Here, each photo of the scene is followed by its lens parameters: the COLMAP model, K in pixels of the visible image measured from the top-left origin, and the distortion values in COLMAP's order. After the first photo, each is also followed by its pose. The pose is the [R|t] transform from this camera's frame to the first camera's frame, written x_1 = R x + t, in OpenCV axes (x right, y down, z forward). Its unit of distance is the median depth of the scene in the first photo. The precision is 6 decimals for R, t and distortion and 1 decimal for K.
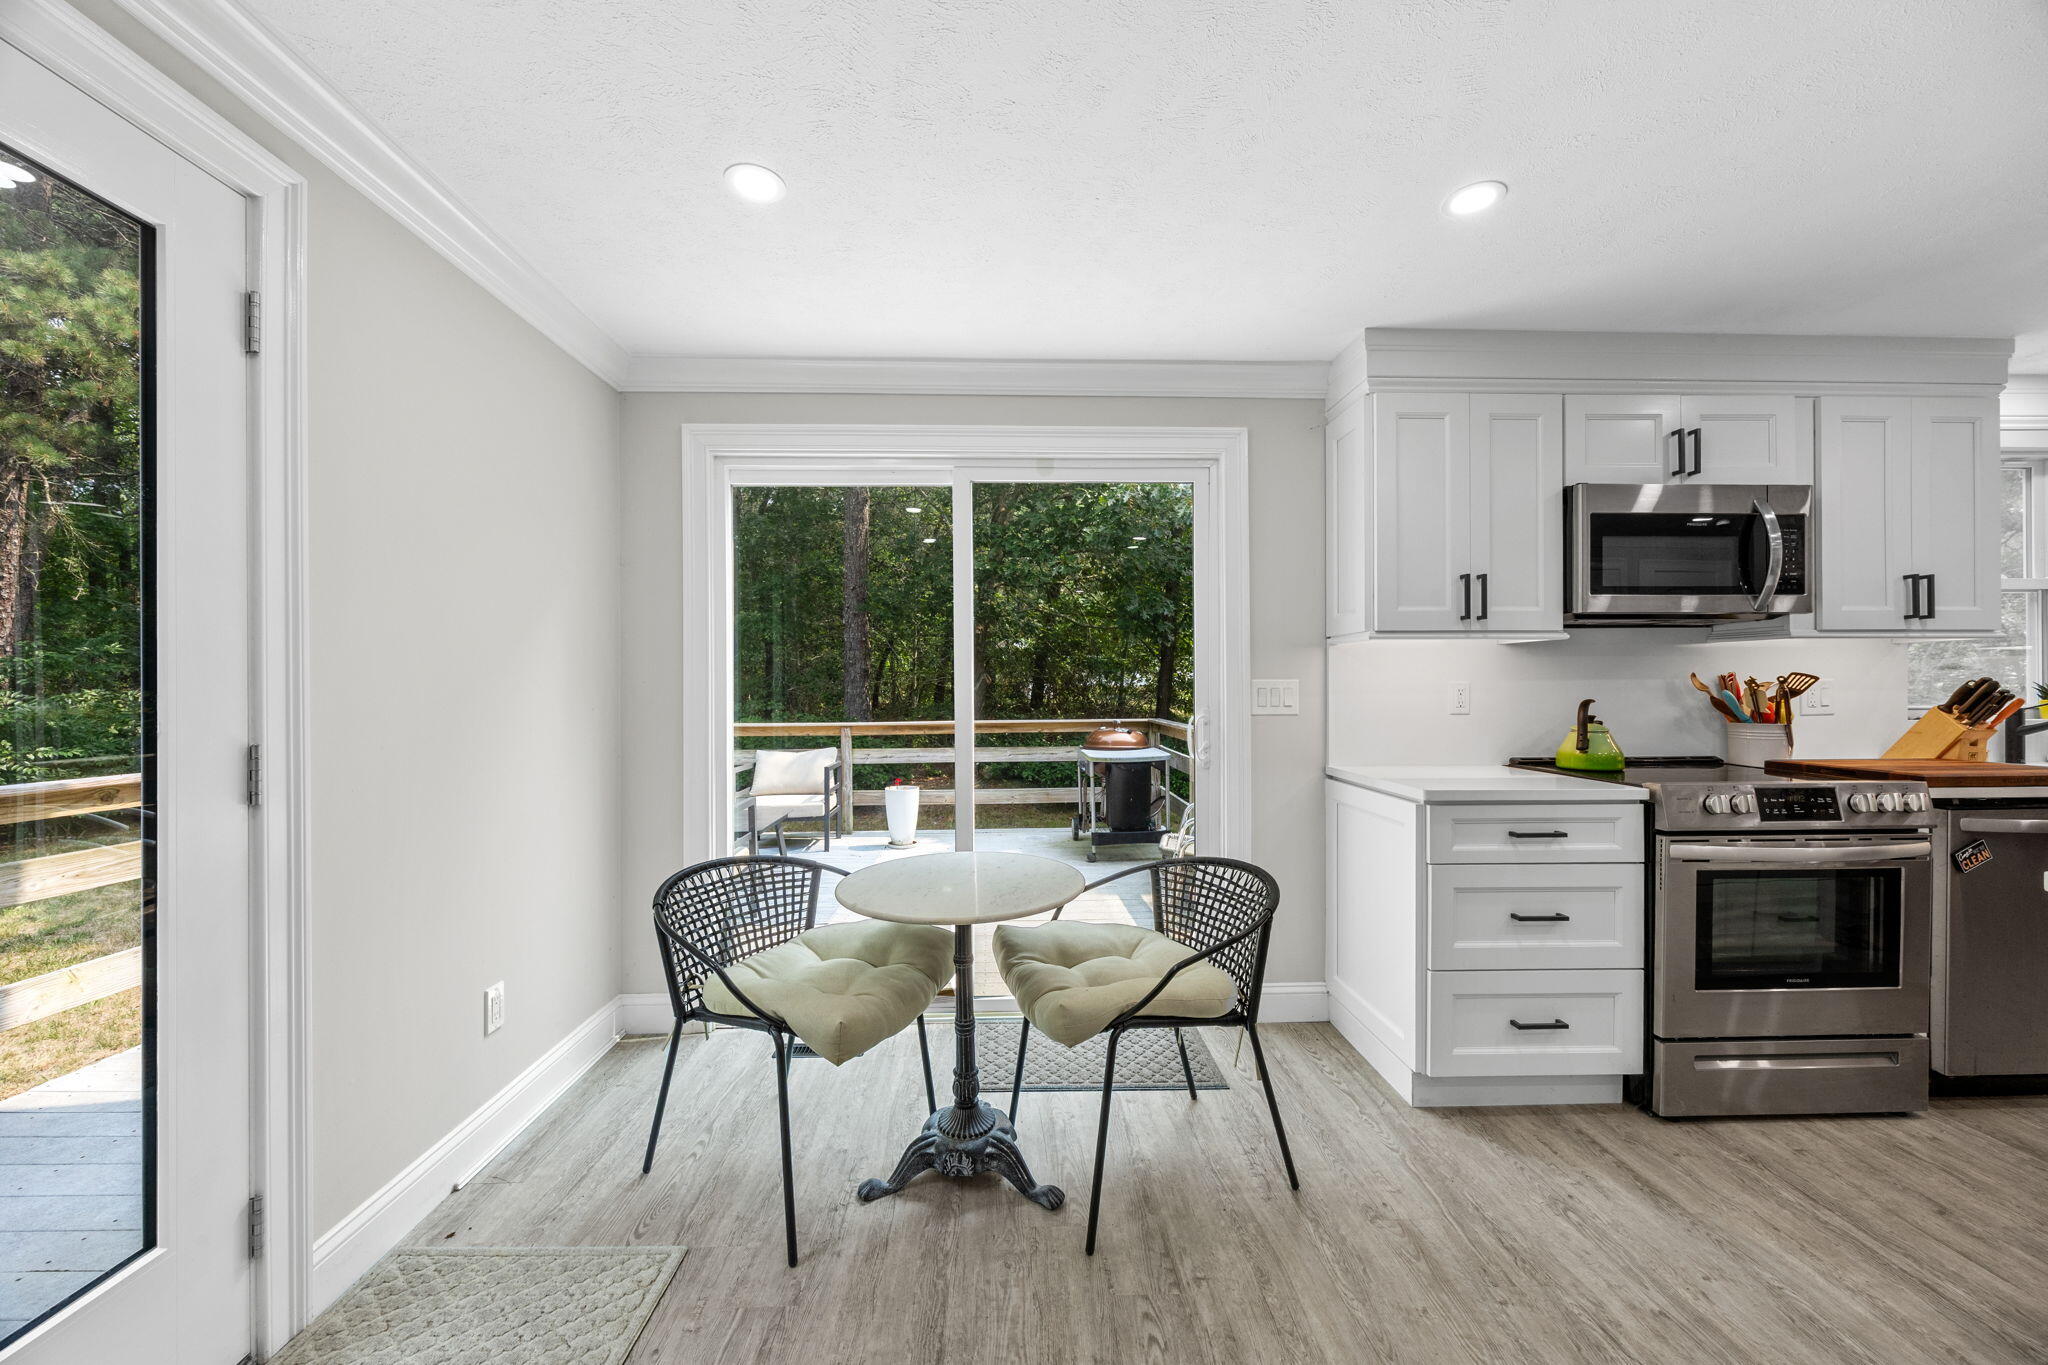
lens RADIAL K [[782.7, 0, 1021.1], [0, 782.7, 688.0], [0, 0, 1]] dist [-0.002956, 0.000099]
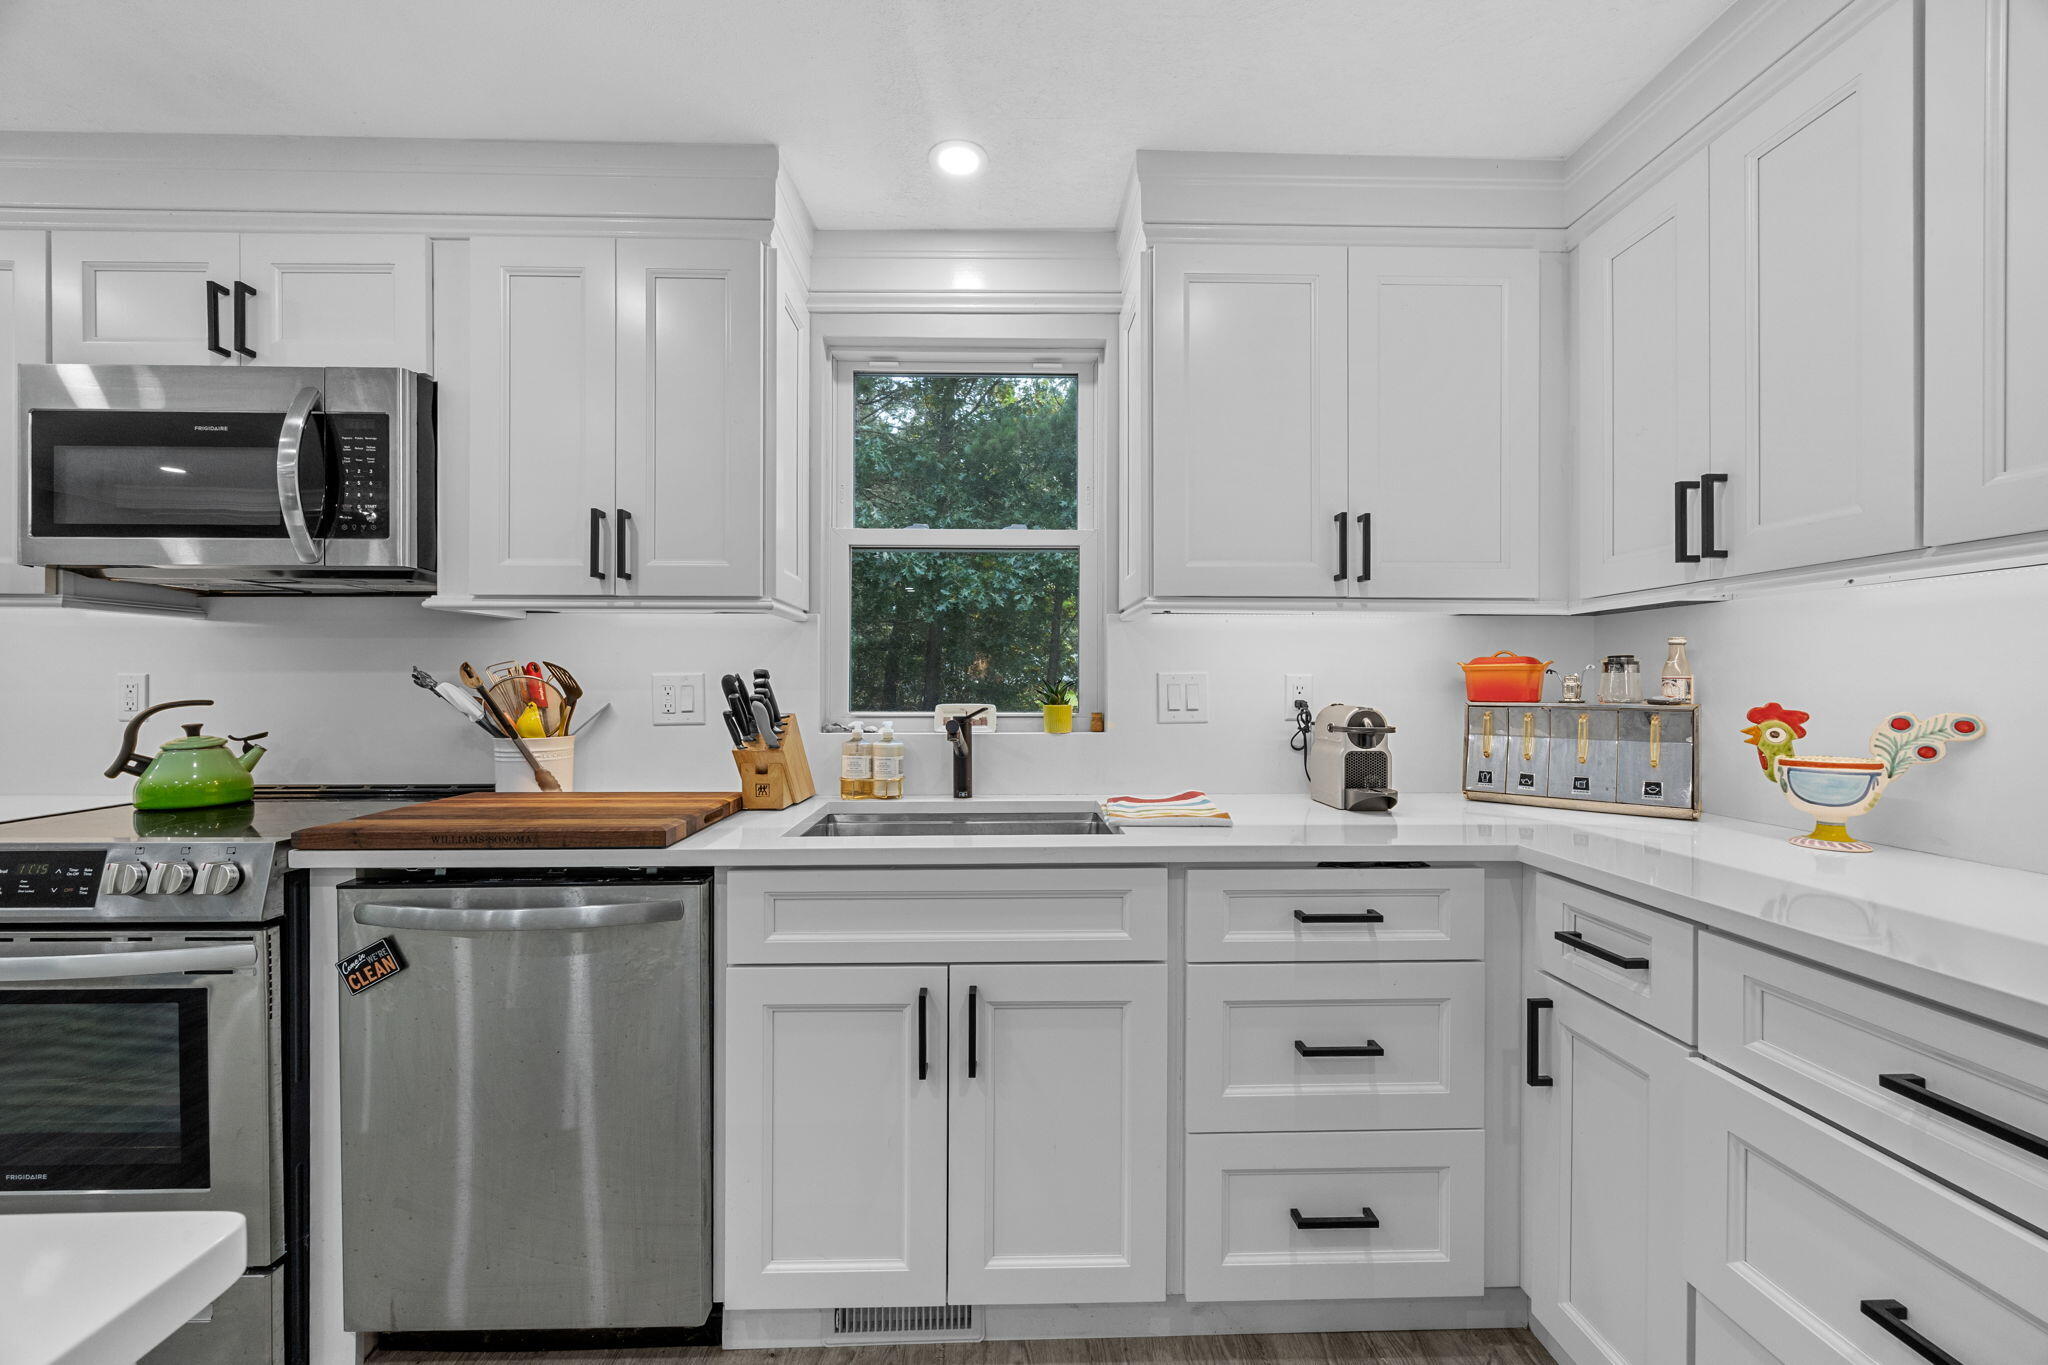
lens RADIAL K [[782.7, 0, 1021.1], [0, 782.7, 688.0], [0, 0, 1]] dist [-0.002956, 0.000099]
pose [[0.999980, 0.005204, -0.003487, 1.529514], [-0.005203, 0.999986, 0.000351, 0.000378], [0.003488, -0.000333, 0.999994, 0.362688]]
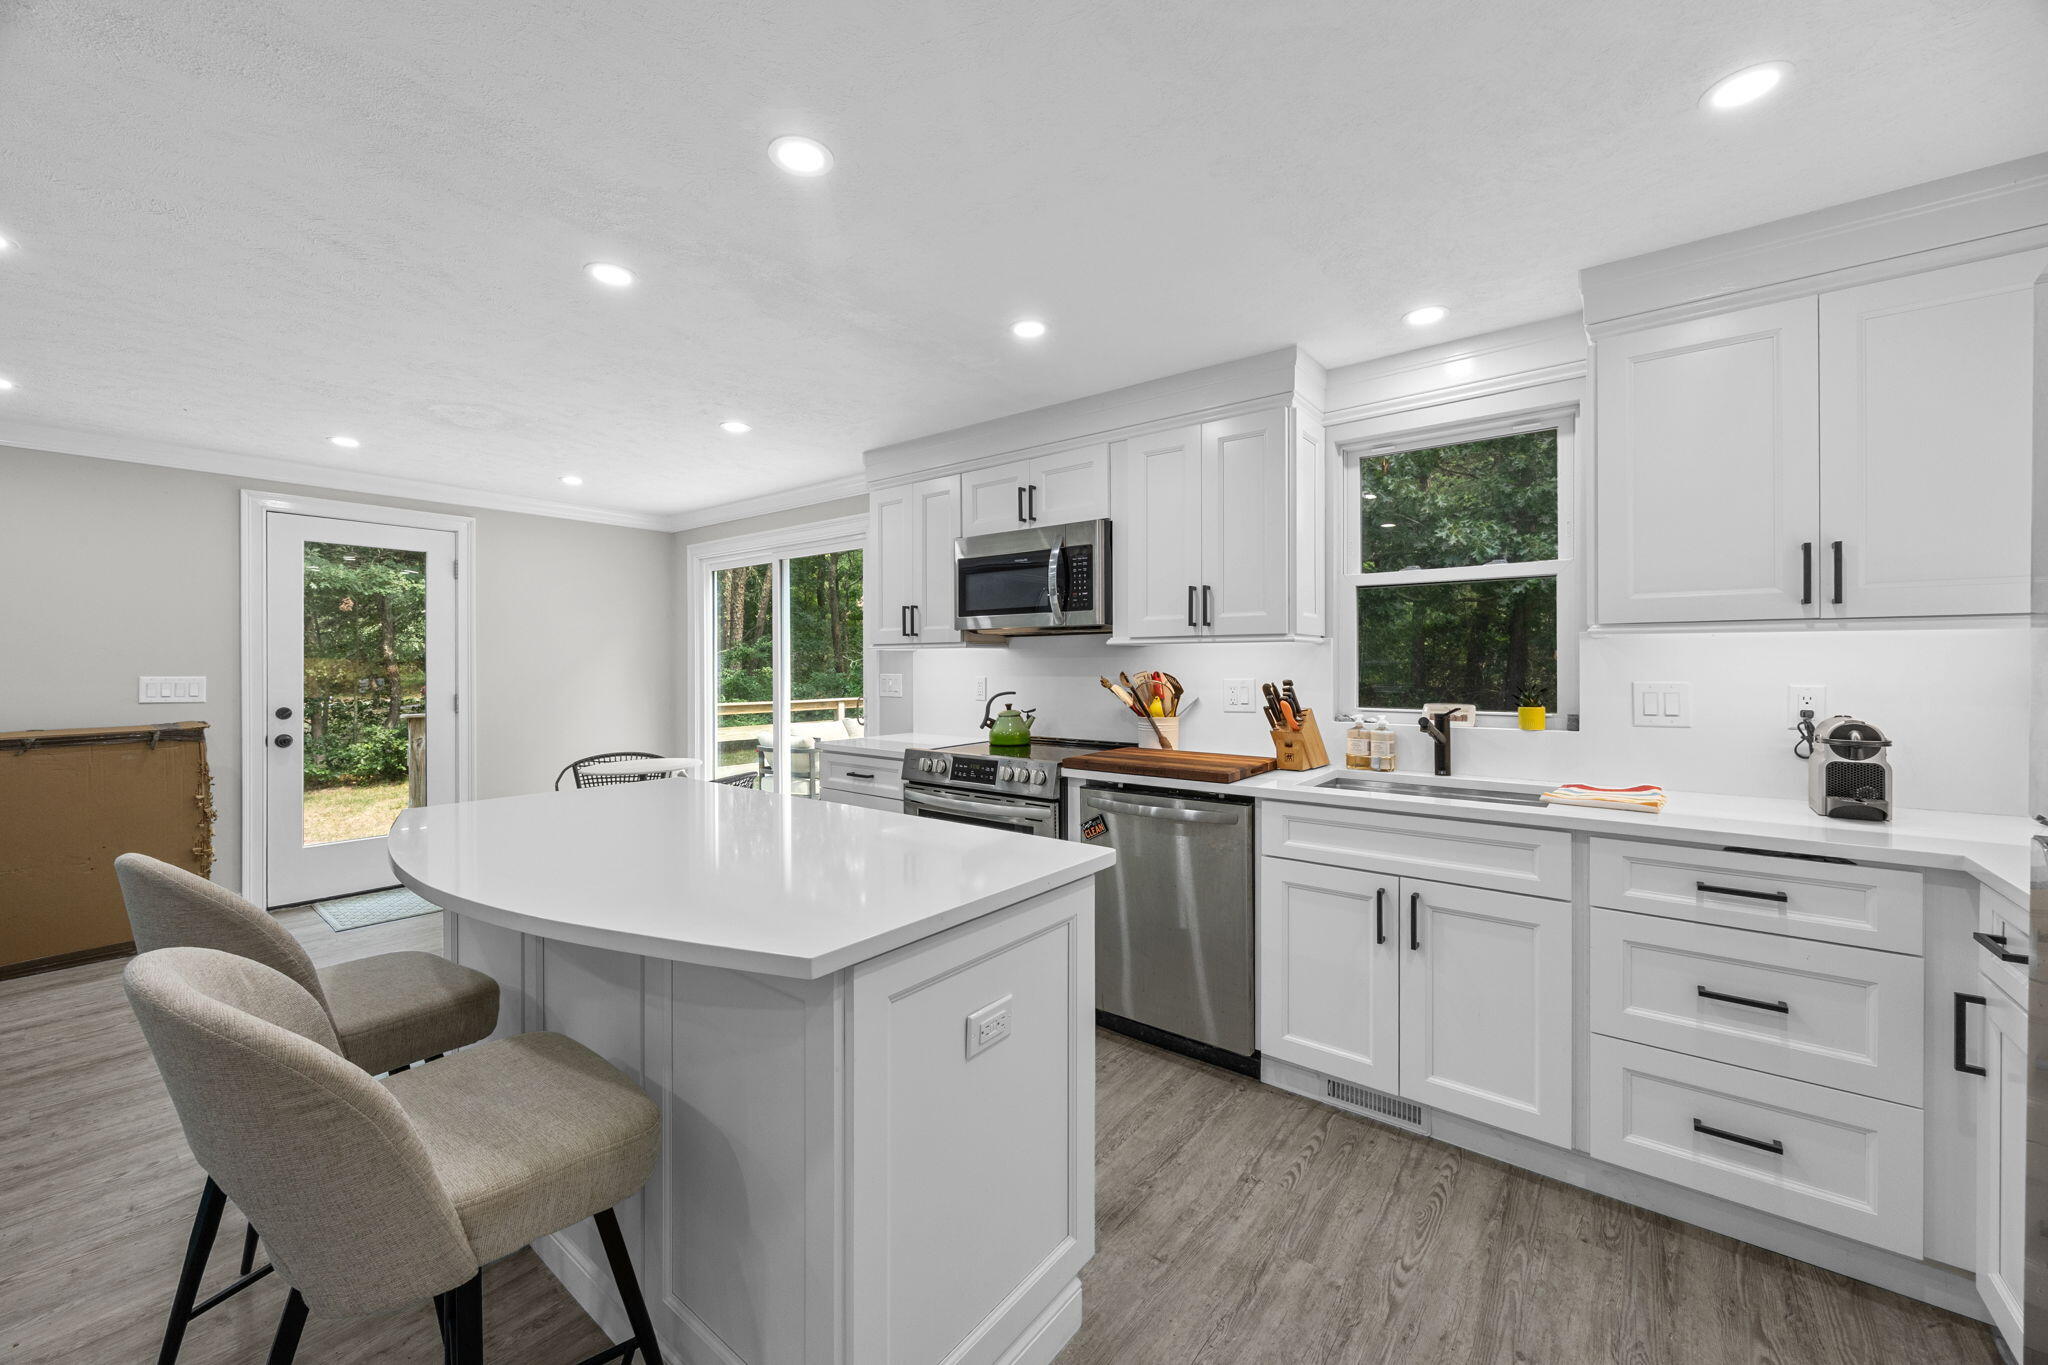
lens RADIAL K [[789.4, 0, 1019.1], [0, 789.4, 665.0], [0, 0, 1]] dist [-0.001501, 0.000000]
pose [[0.762423, 0.003145, -0.647071, 1.717995], [-0.001843, 0.999995, 0.002688, -0.037023], [0.647076, -0.000857, 0.762425, -0.013394]]
